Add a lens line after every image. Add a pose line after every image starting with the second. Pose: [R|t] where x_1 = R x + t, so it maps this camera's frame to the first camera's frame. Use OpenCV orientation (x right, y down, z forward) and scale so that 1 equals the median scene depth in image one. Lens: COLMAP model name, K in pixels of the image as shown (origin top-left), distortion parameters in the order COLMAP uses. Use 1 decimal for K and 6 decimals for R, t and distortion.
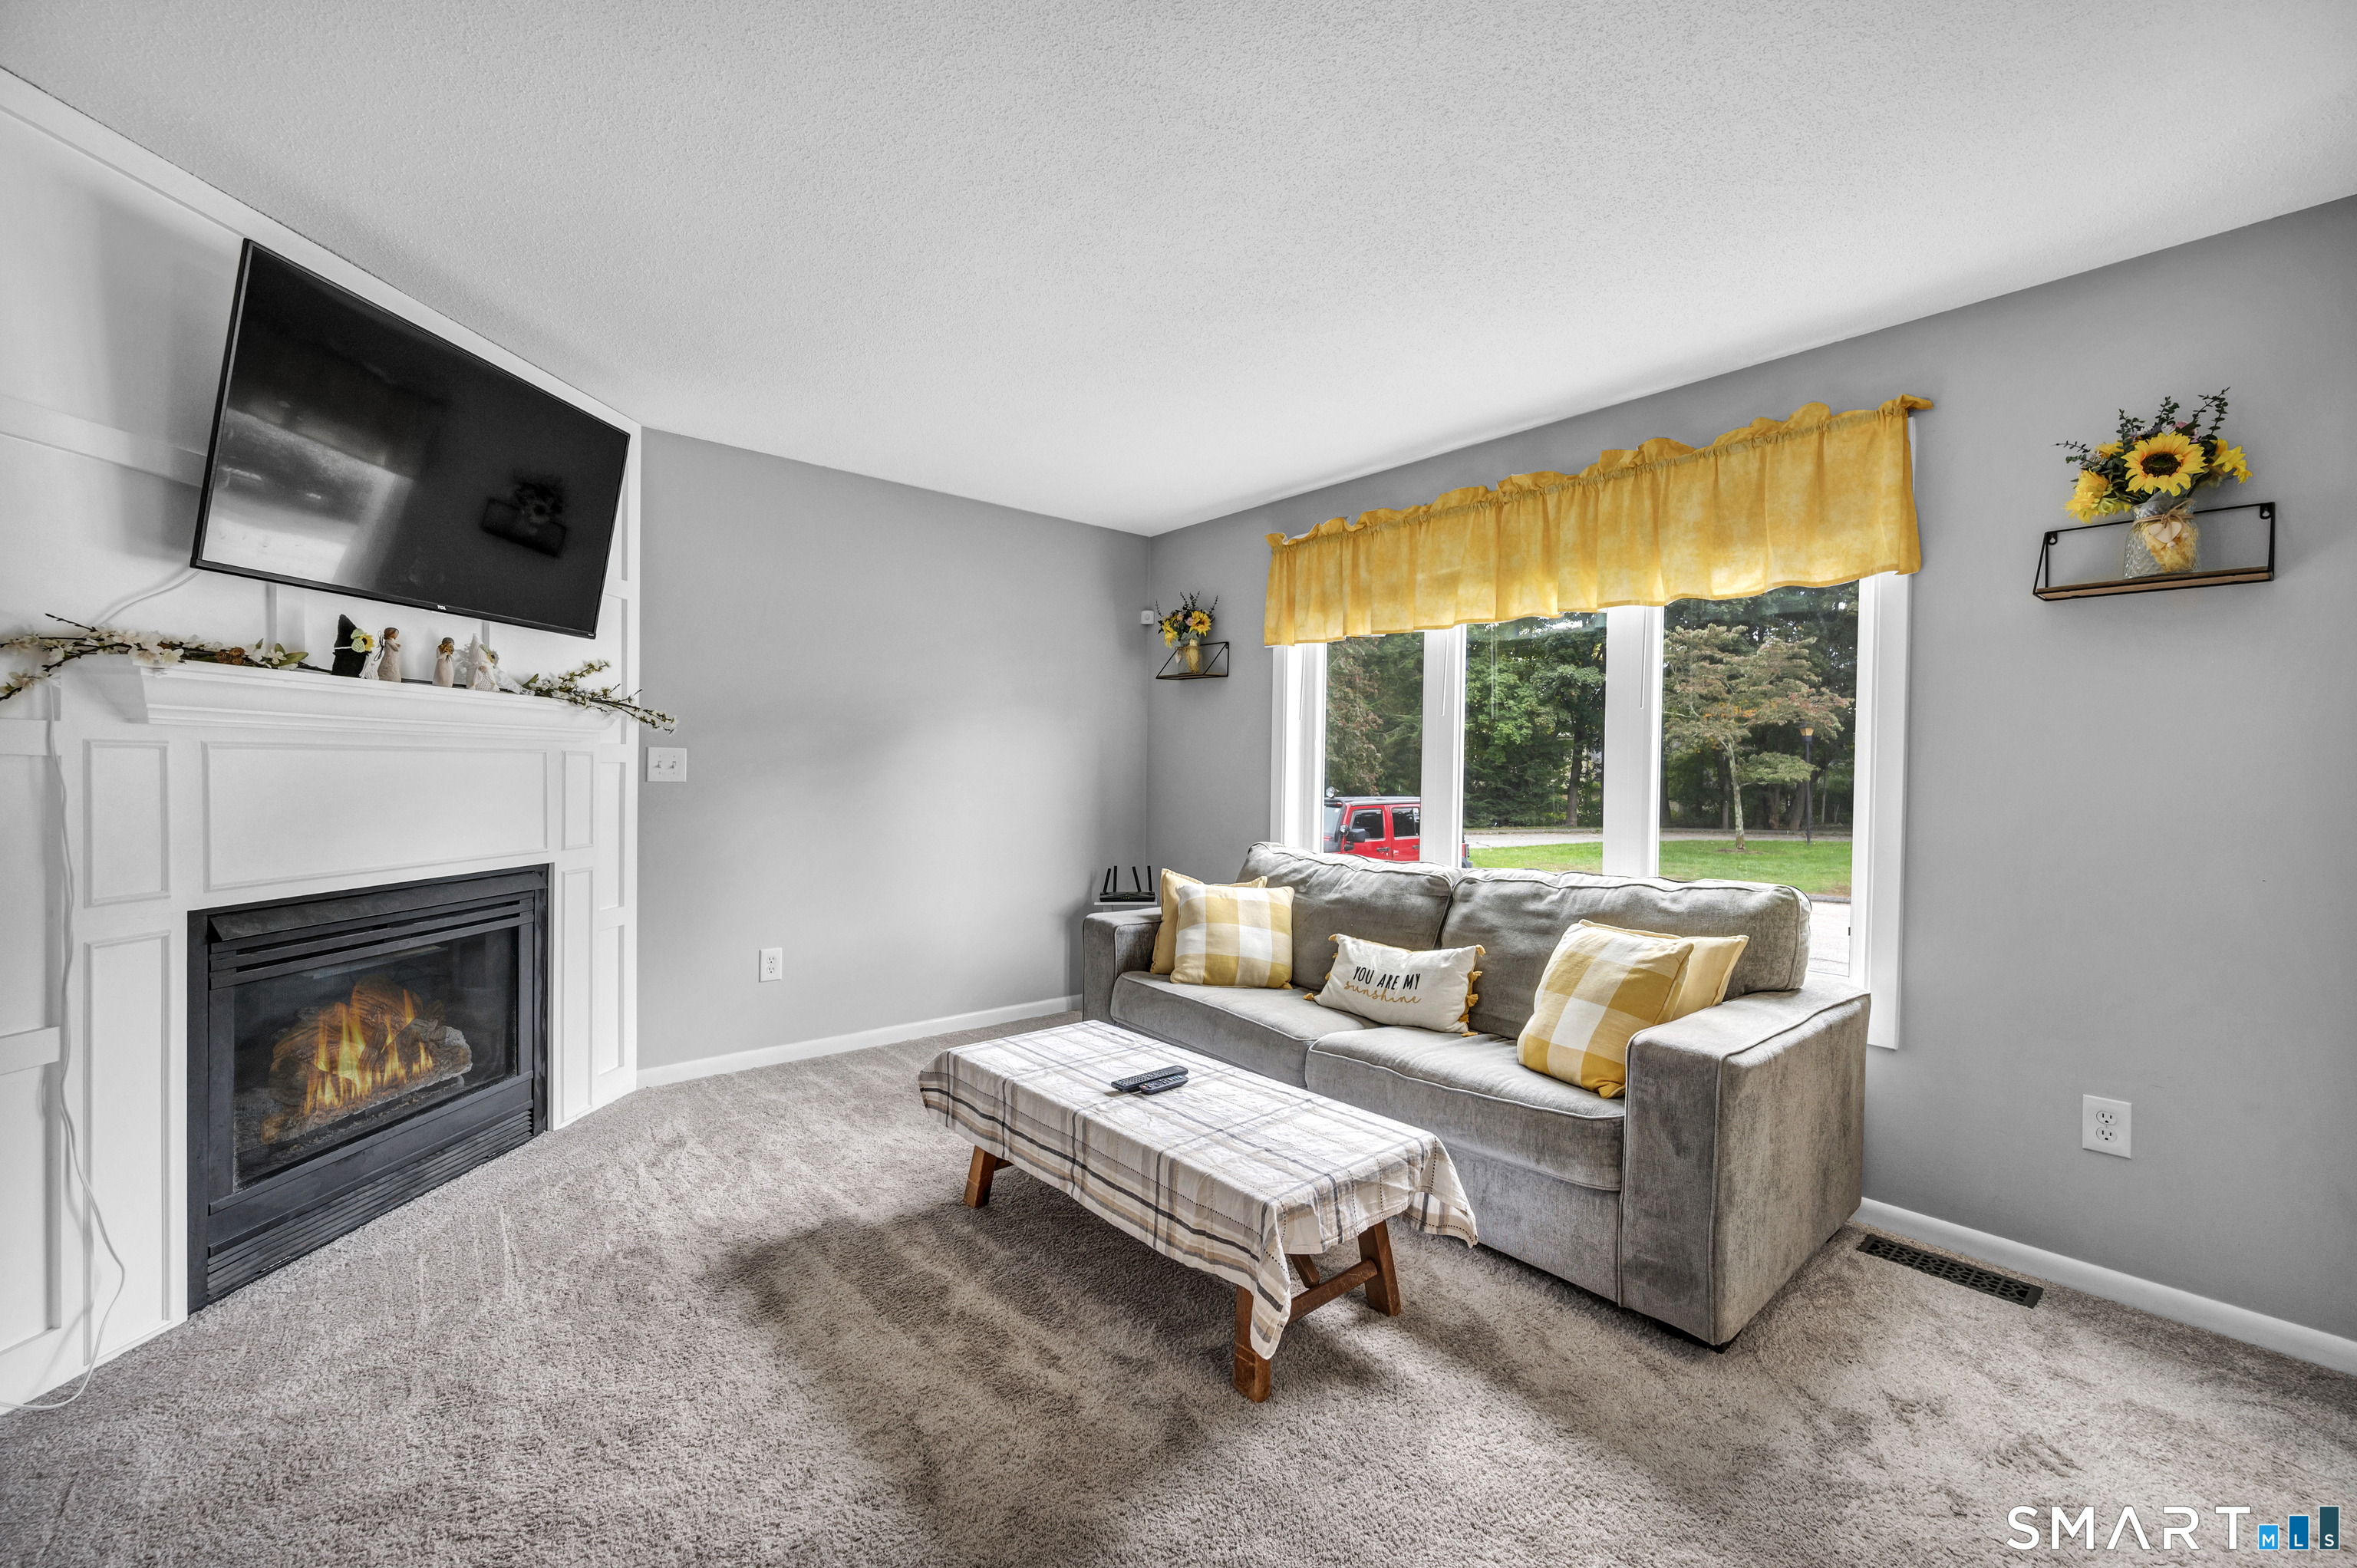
lens RADIAL K [[948.9, 0, 1178.5], [0, 948.9, 784.0], [0, 0, 1]] dist [-0.001541, -0.000001]
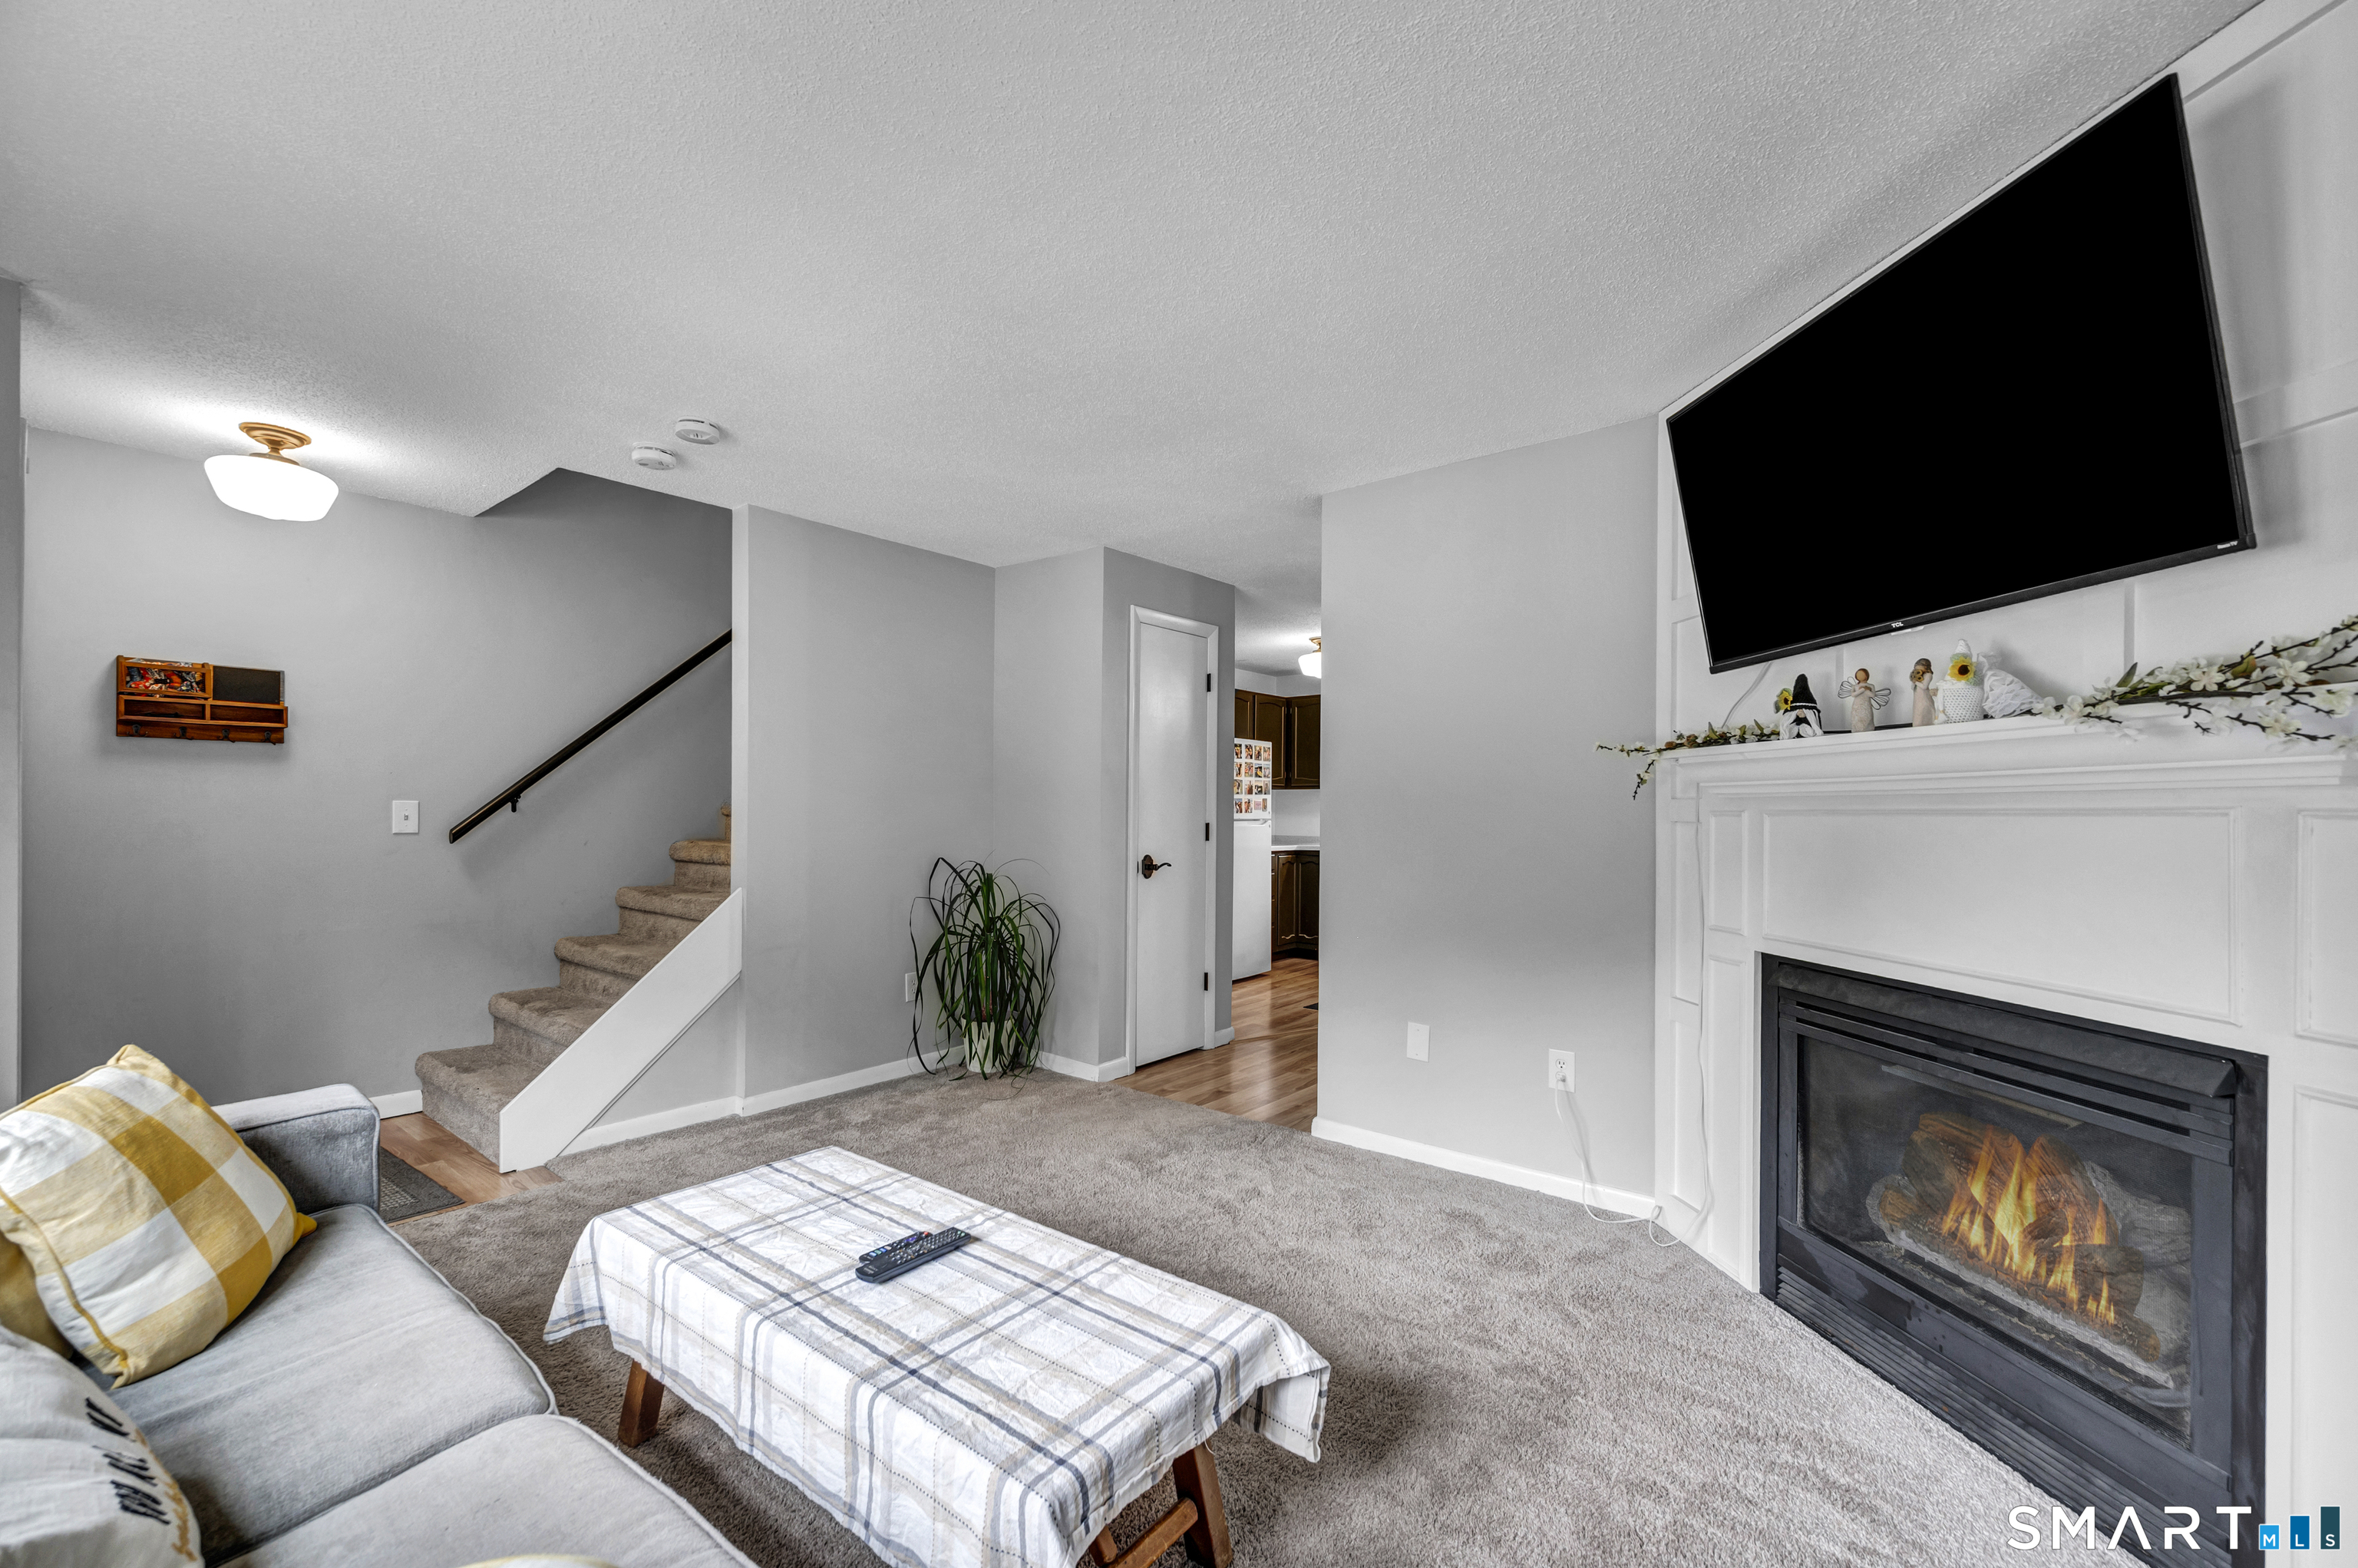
lens RADIAL K [[954.0, 0, 1182.7], [0, 954.0, 806.6], [0, 0, 1]] dist [-0.000290, 0.000424]
pose [[-0.980537, -0.023818, -0.194885, -0.066031], [-0.025605, 0.999650, 0.006655, -0.028714], [0.194658, 0.011515, -0.980804, 1.501074]]
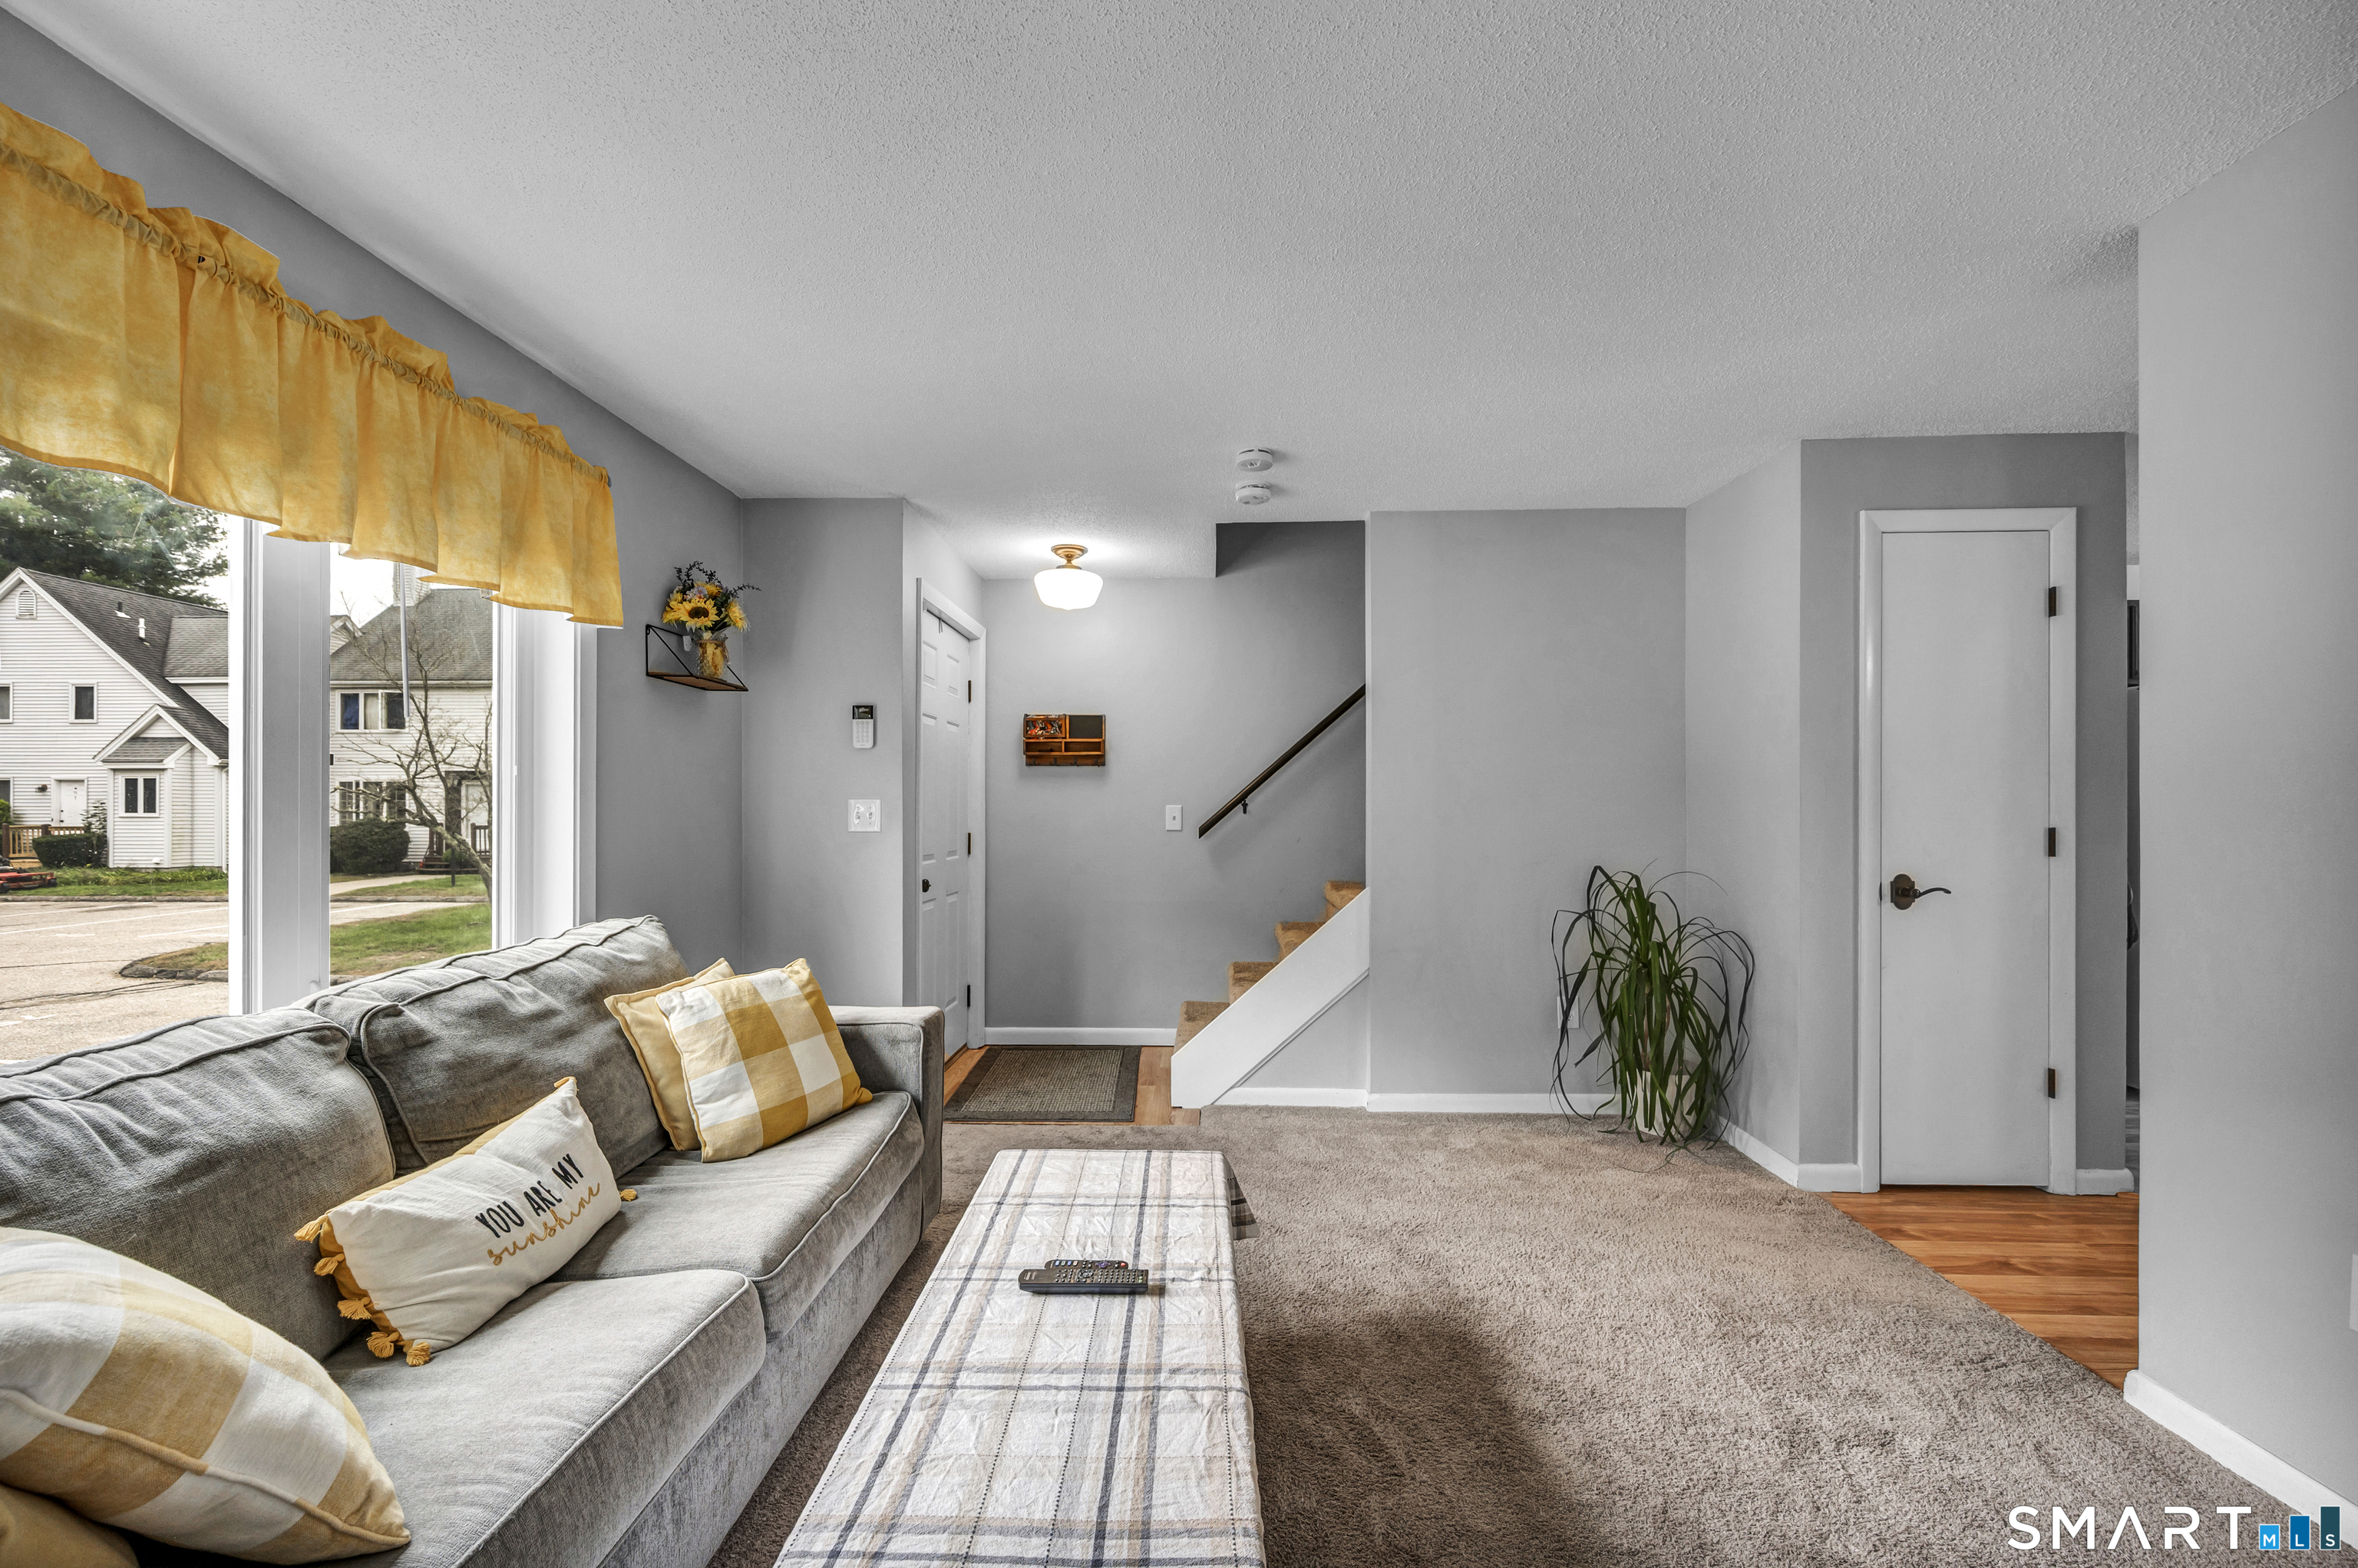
lens RADIAL K [[954.0, 0, 1182.7], [0, 954.0, 806.6], [0, 0, 1]] dist [-0.000290, 0.000424]
pose [[-0.742780, -0.014131, 0.669387, -0.454688], [-0.001835, 0.999816, 0.019070, -0.031369], [-0.669533, 0.012936, -0.742670, 1.254282]]
